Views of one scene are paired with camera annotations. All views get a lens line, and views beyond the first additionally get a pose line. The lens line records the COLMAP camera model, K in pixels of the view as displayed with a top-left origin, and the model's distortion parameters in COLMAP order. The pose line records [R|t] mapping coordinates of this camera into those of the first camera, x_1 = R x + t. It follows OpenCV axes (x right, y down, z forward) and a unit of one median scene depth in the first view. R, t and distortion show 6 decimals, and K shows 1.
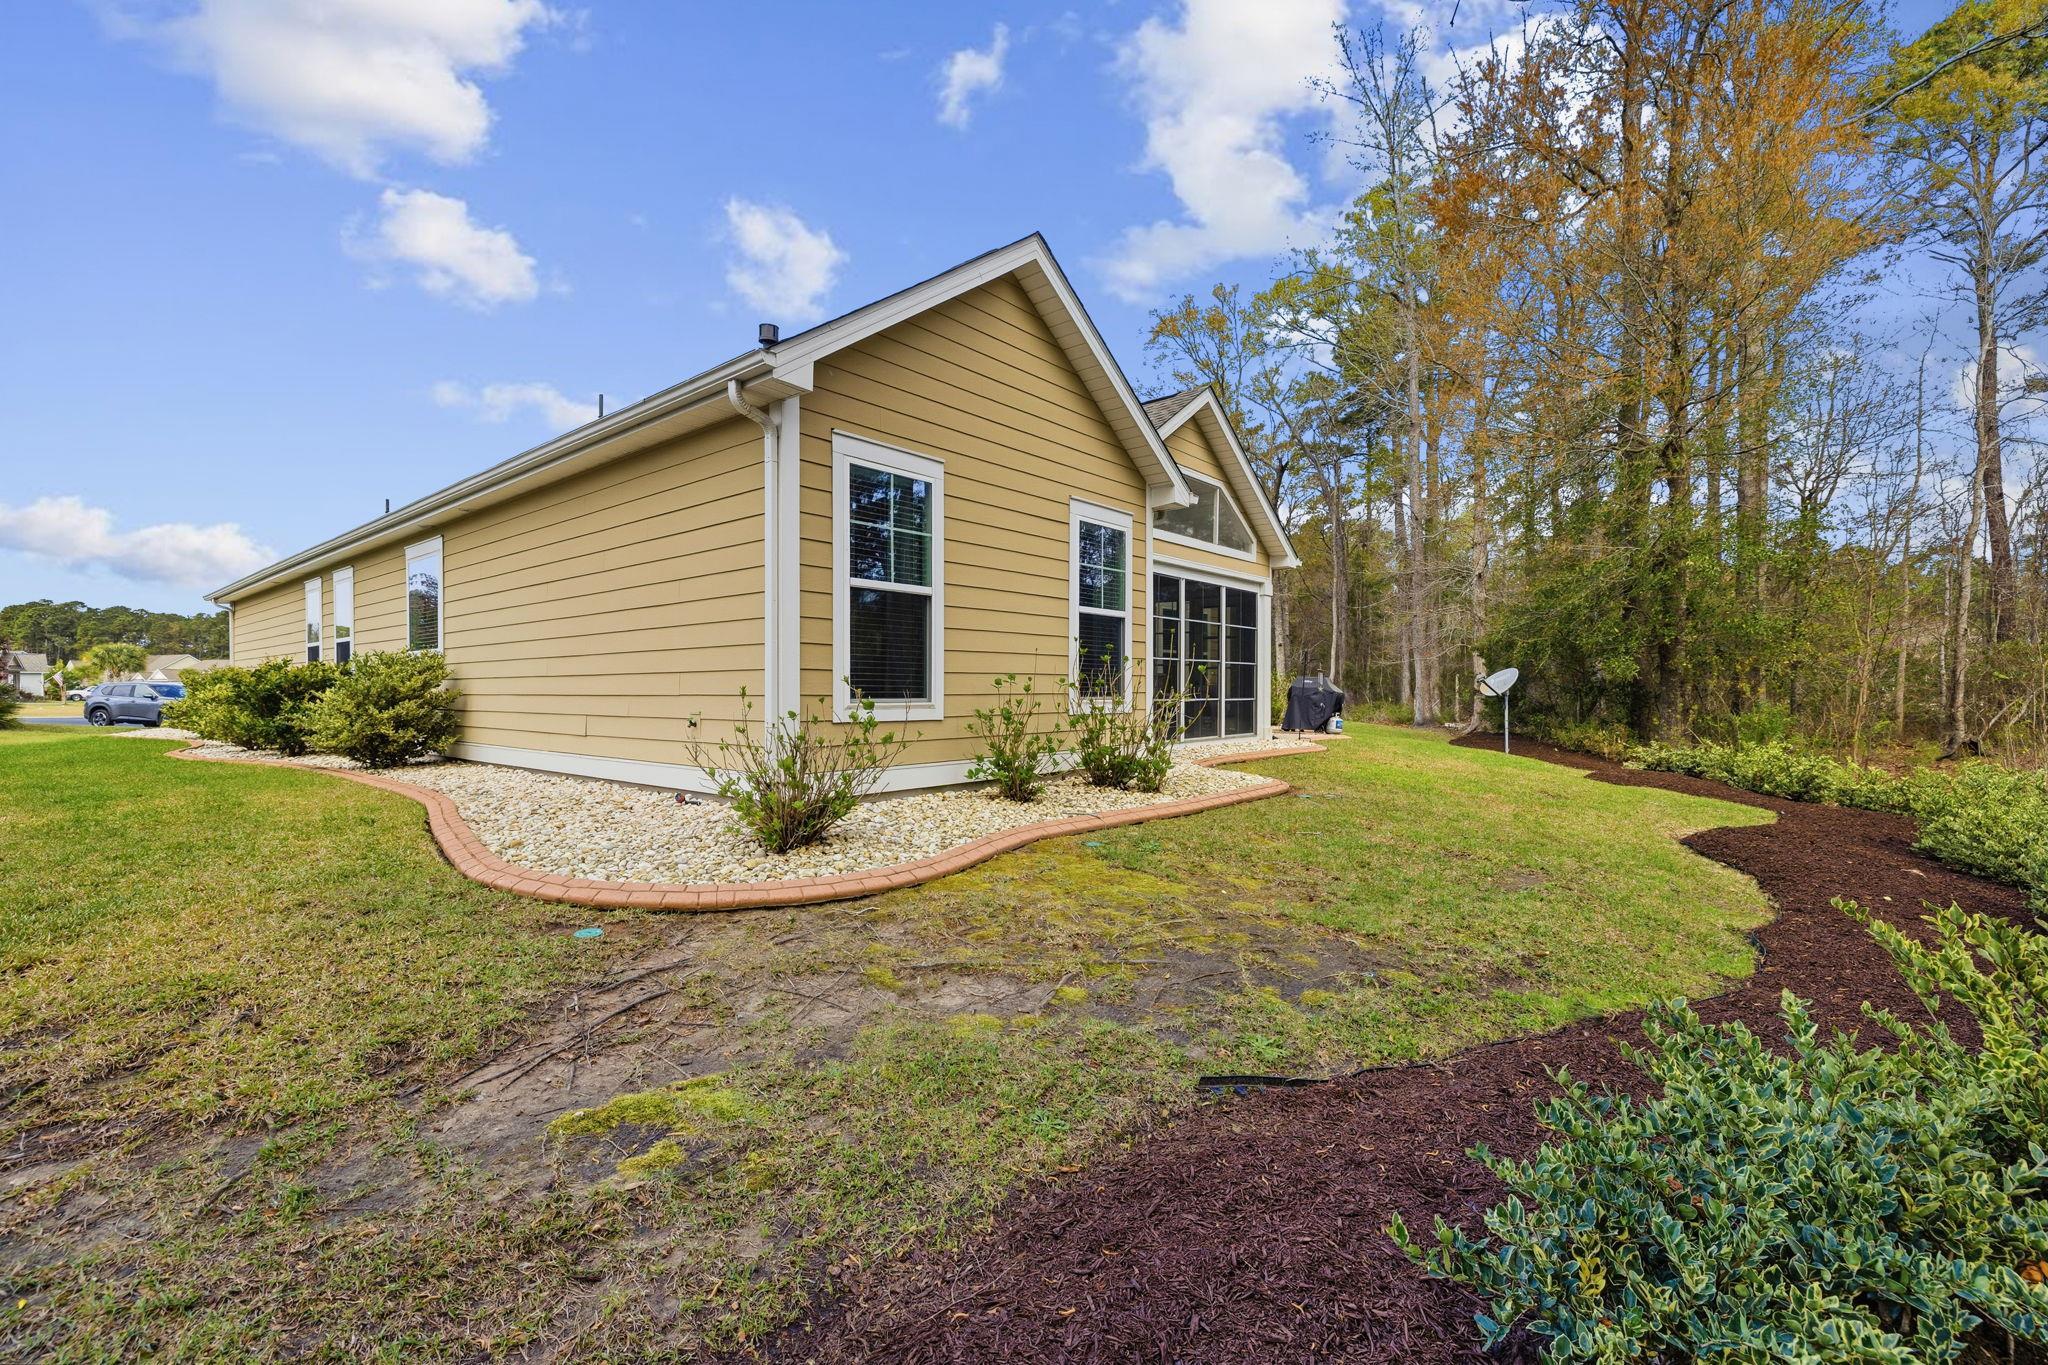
lens RADIAL K [[878.2, 0, 1024.0], [0, 878.2, 682.5], [0, 0, 1]] dist [0.013578, 0.000055]
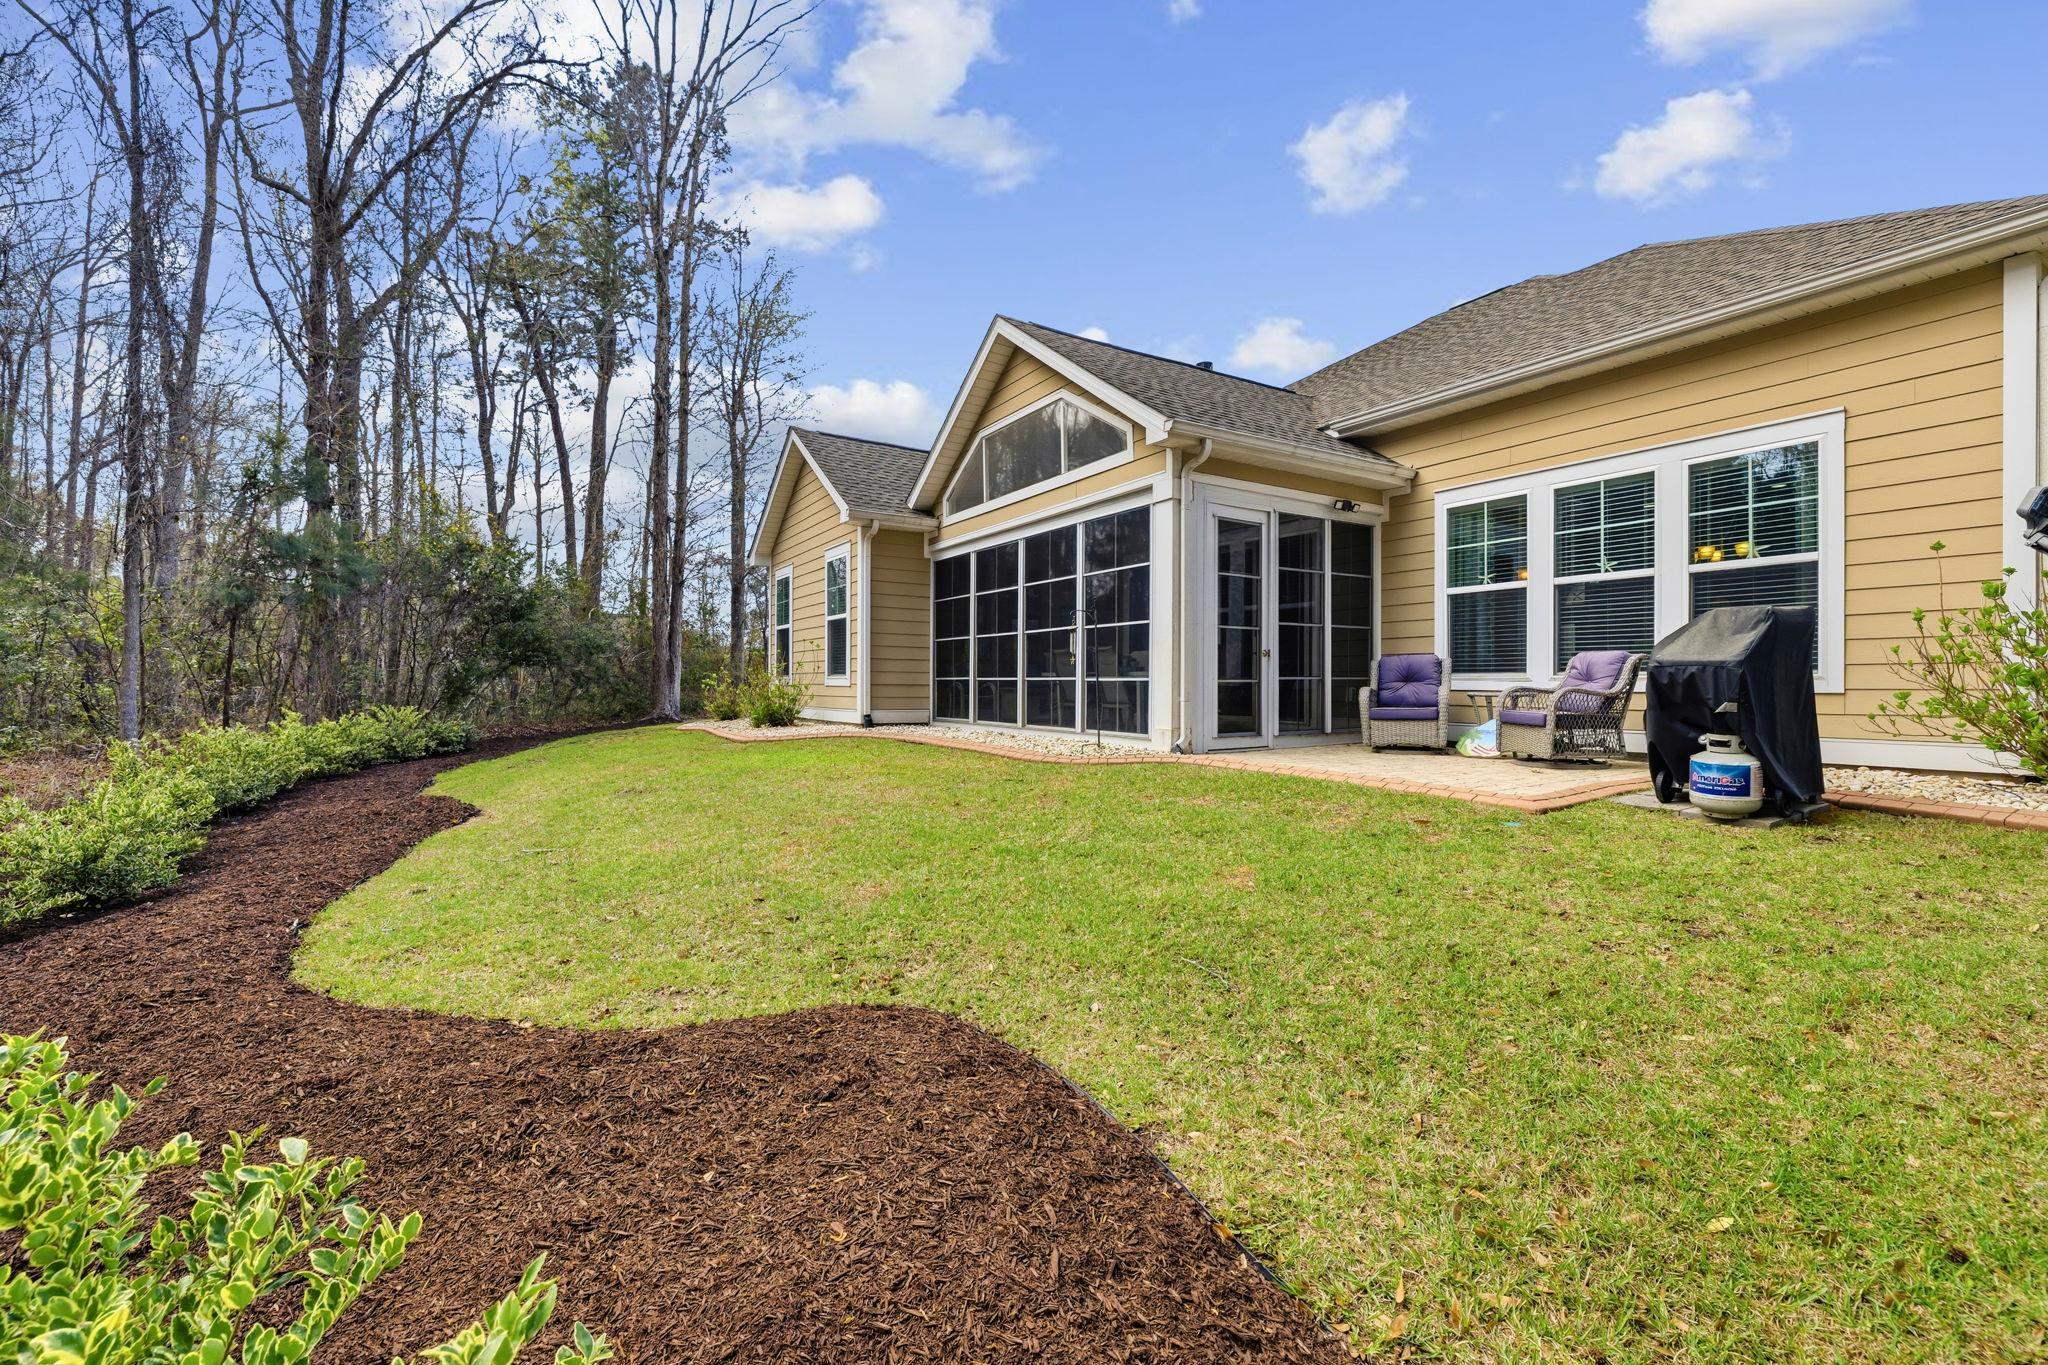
lens RADIAL K [[878.2, 0, 1024.0], [0, 878.2, 682.5], [0, 0, 1]] dist [0.013578, 0.000055]
pose [[-0.336550, 0.003415, -0.941659, 0.996984], [0.005431, 0.999984, 0.001686, 0.021271], [0.941650, -0.004547, -0.336564, 1.297040]]
